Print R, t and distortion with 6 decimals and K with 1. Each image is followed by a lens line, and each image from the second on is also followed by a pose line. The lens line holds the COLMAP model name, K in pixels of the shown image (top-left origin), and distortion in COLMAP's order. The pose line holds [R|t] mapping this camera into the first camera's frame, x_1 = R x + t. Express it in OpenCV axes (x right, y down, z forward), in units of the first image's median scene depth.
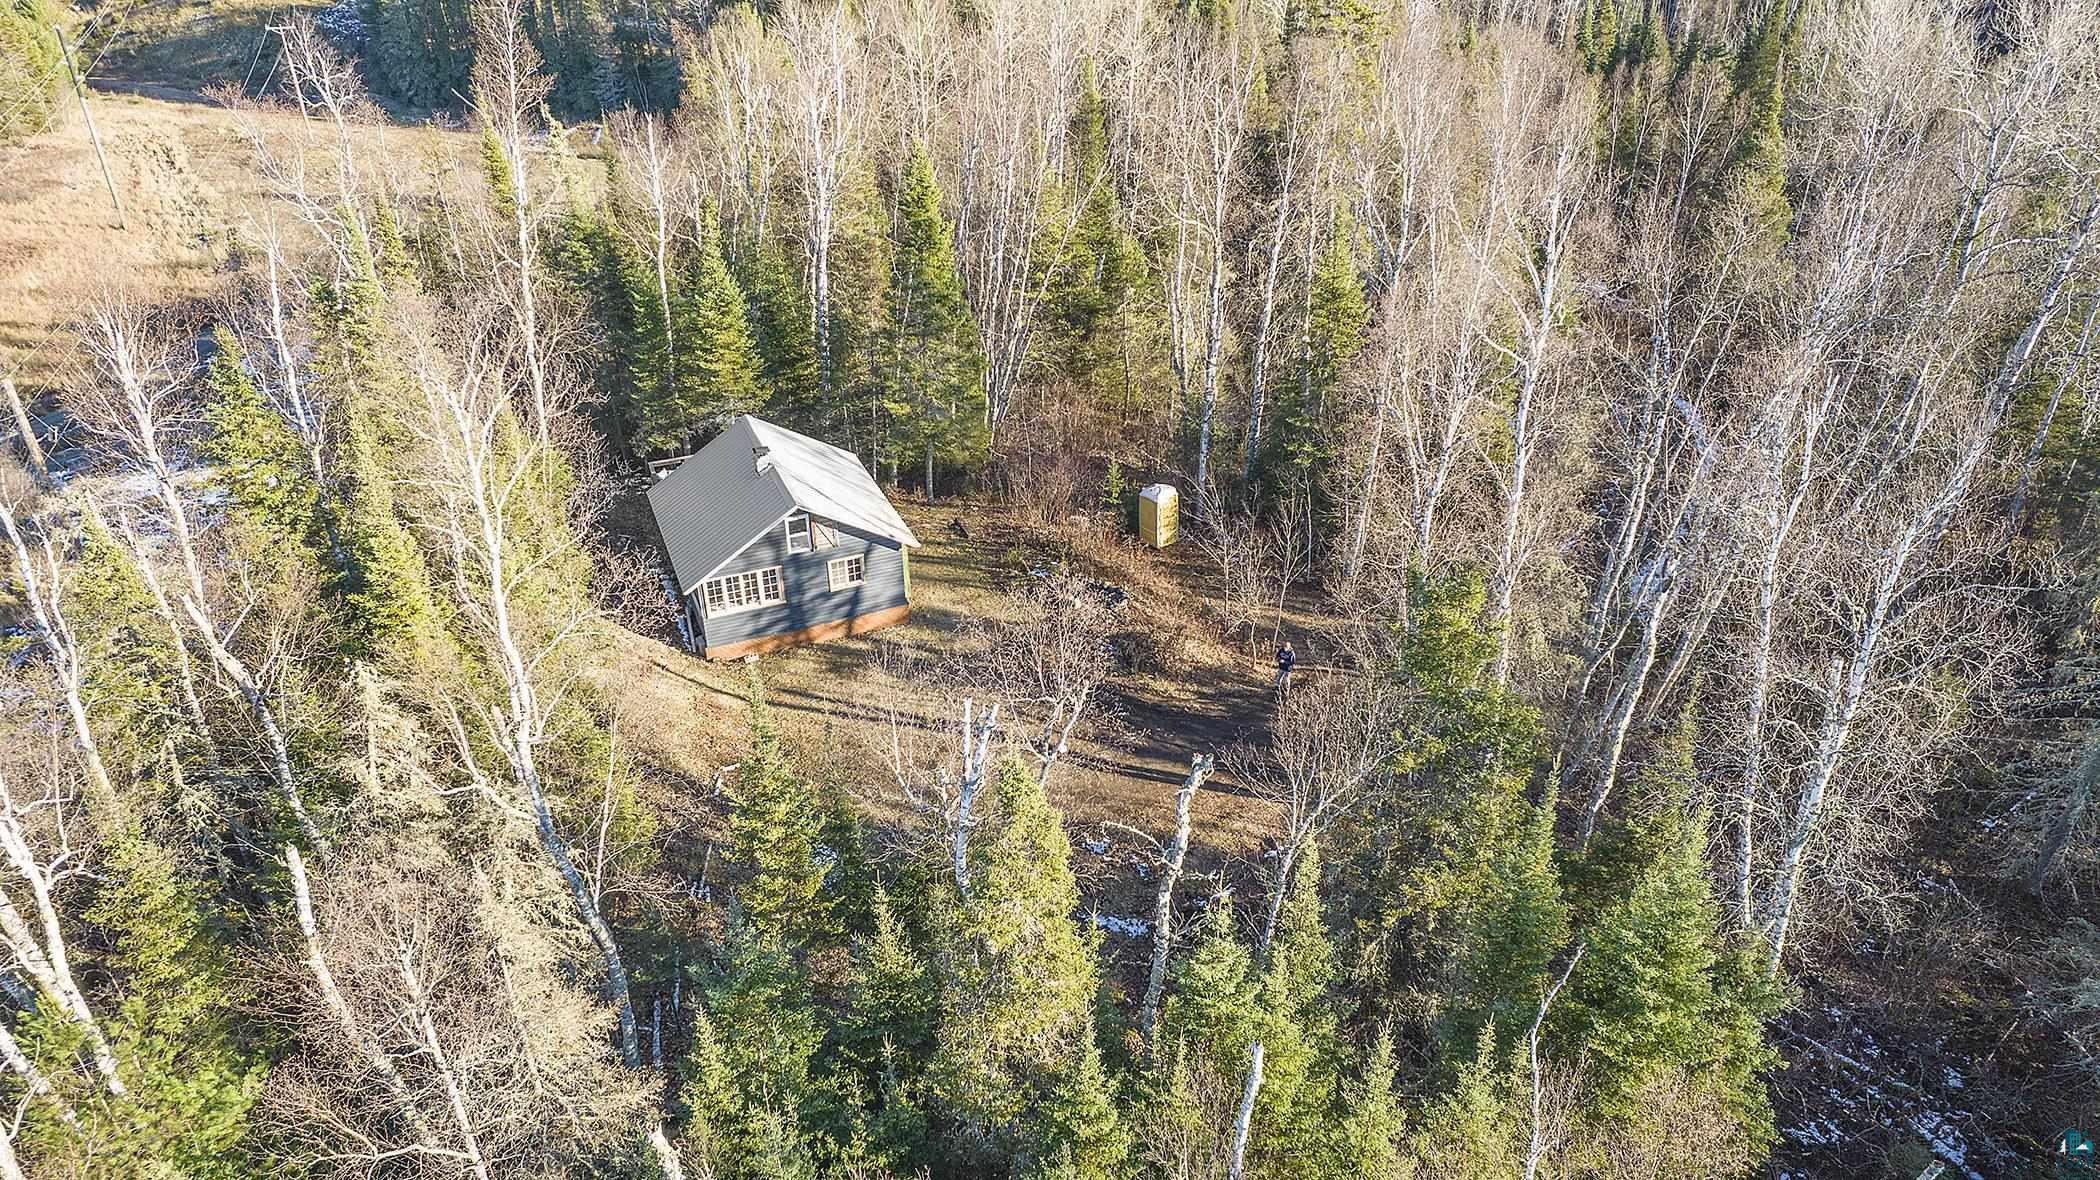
lens RADIAL K [[1362.1, 0, 1050.0], [0, 1362.1, 590.0], [0, 0, 1]] dist [-0.063552, 0.053028]
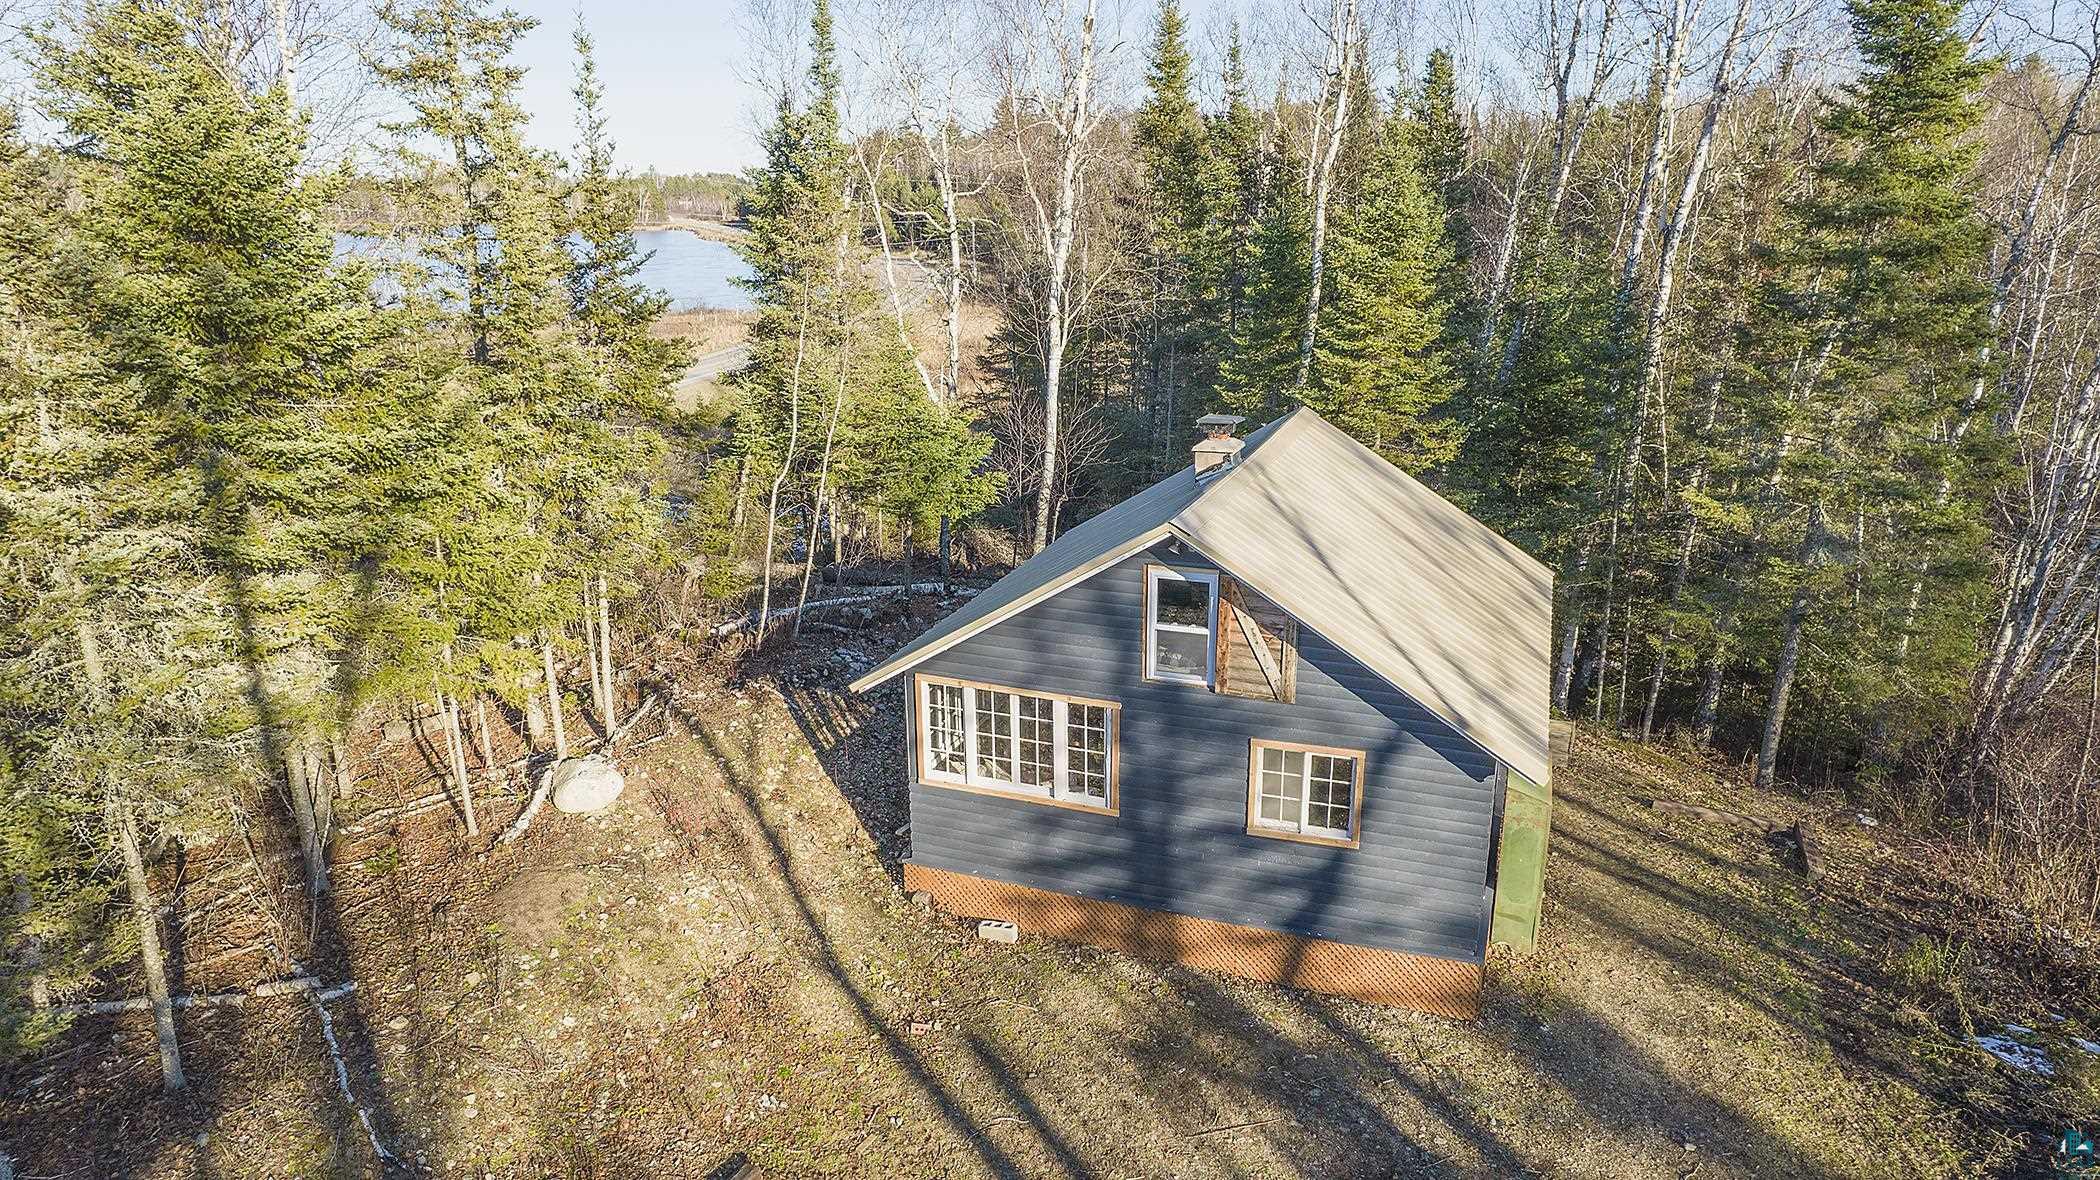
lens RADIAL K [[1362.1, 0, 1050.0], [0, 1362.1, 590.0], [0, 0, 1]] dist [-0.063552, 0.053028]
pose [[0.732013, 0.208268, -0.648677, 0.010166], [-0.349365, 0.932162, -0.094963, -0.005384], [0.584894, 0.296139, 0.755116, 0.698191]]
